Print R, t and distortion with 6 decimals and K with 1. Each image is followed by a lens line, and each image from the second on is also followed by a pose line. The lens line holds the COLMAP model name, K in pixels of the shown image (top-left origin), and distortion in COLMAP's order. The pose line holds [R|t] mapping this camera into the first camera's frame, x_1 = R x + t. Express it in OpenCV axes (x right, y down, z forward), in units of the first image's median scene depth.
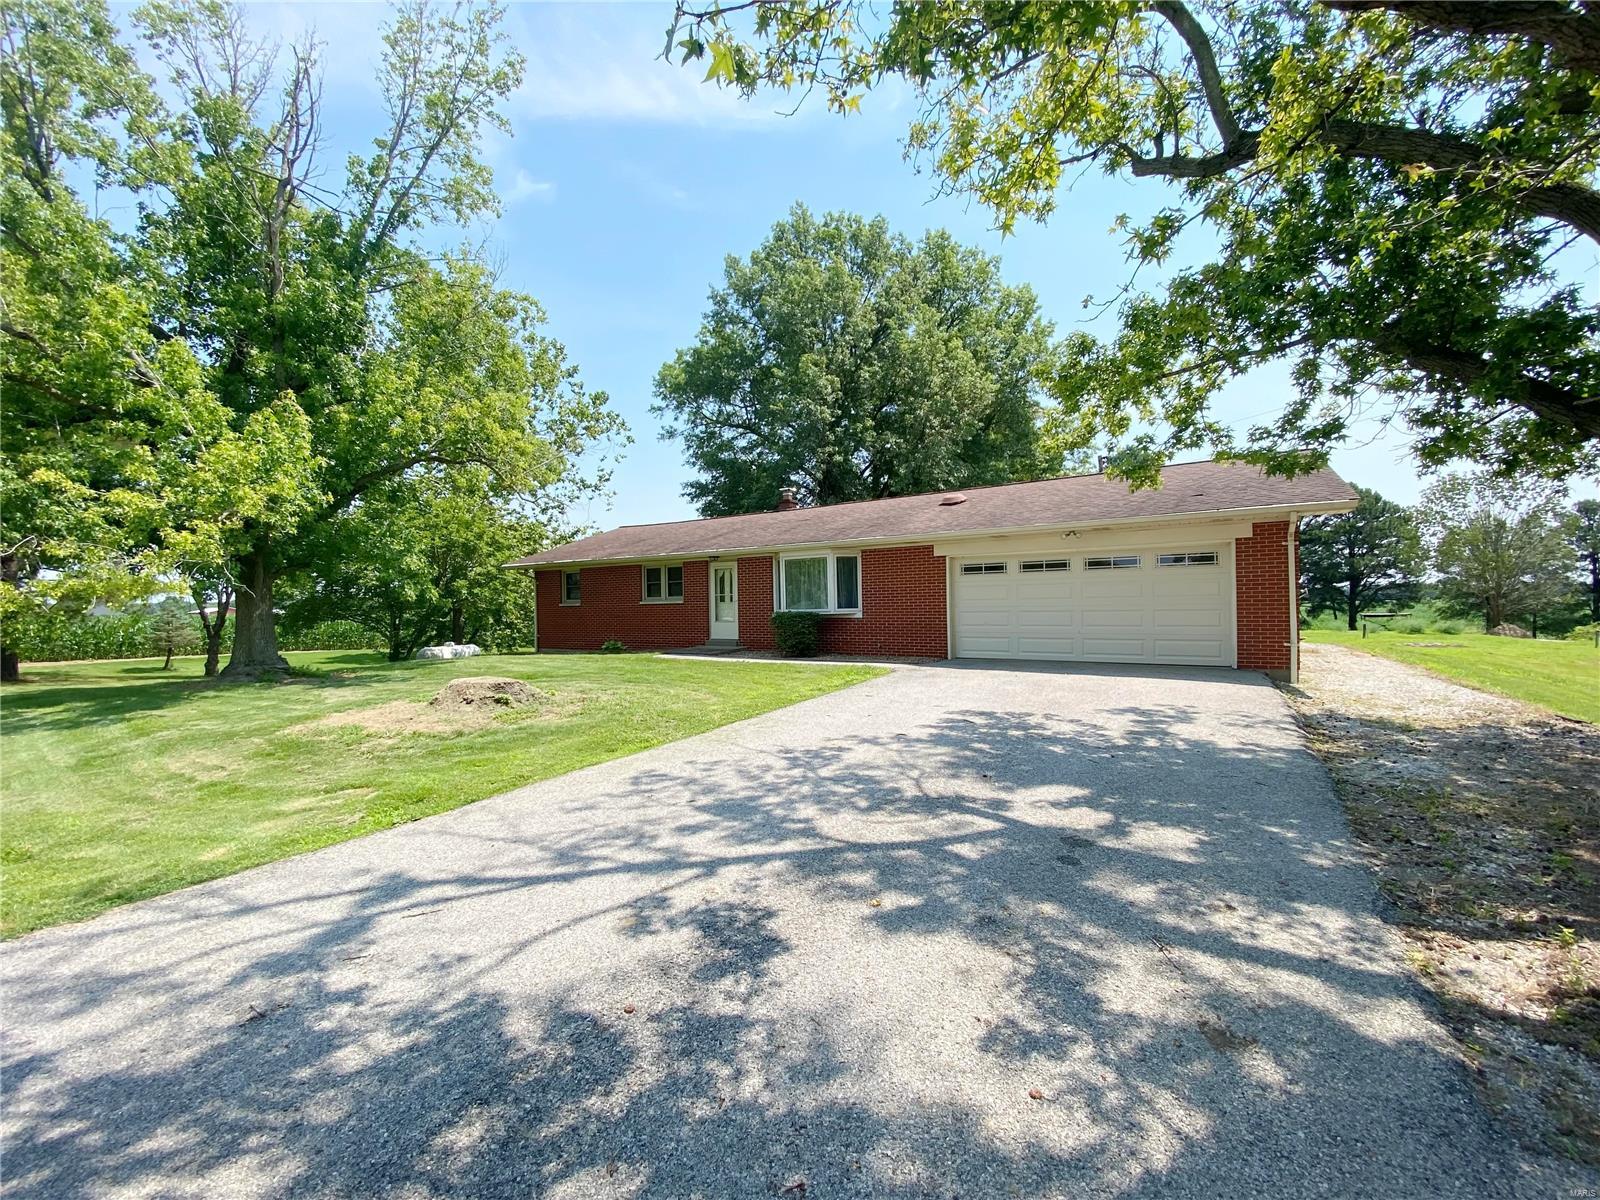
lens RADIAL K [[658.1, 0, 810.8], [0, 658.1, 609.4], [0, 0, 1]] dist [-0.012849, -0.006320]
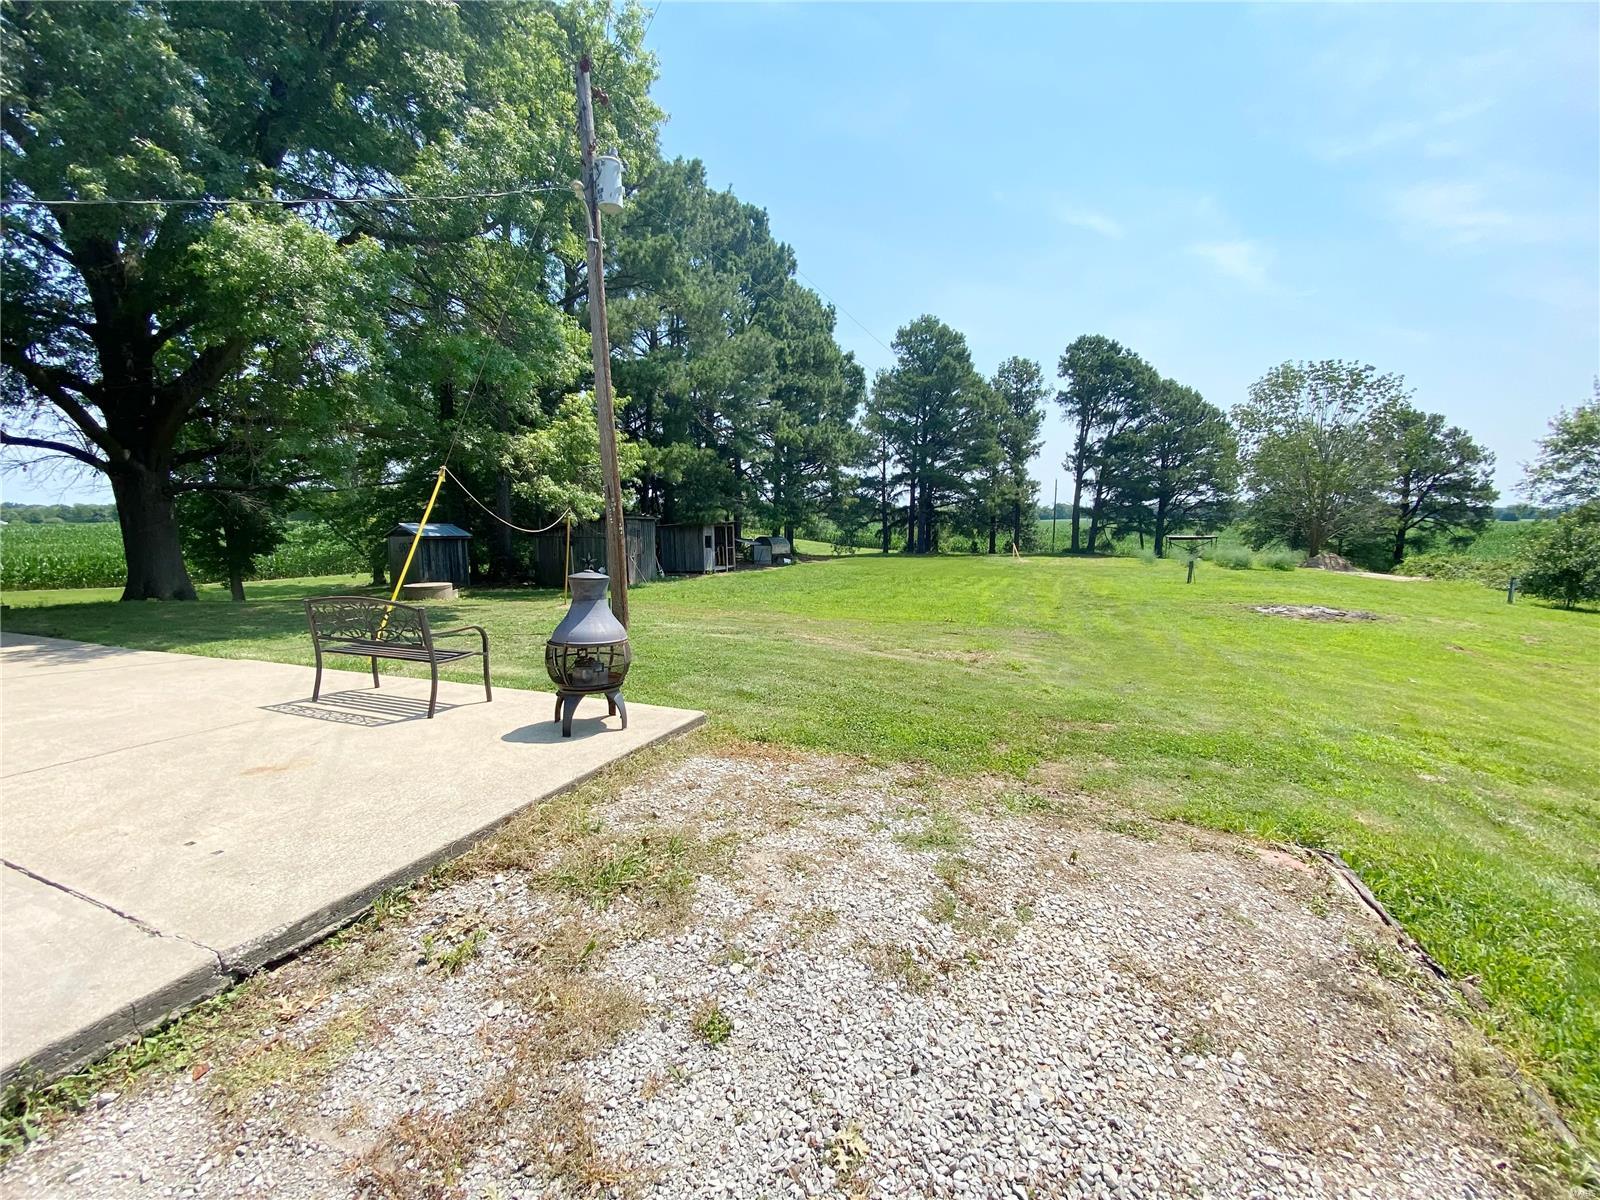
lens RADIAL K [[658.1, 0, 801.4], [0, 658.1, 606.2], [0, 0, 1]] dist [-0.012849, -0.006320]
pose [[0.974944, -0.018312, 0.221698, 0.252285], [-0.008902, 0.992596, 0.121136, -0.003951], [-0.222274, -0.120075, 0.967562, 0.365164]]
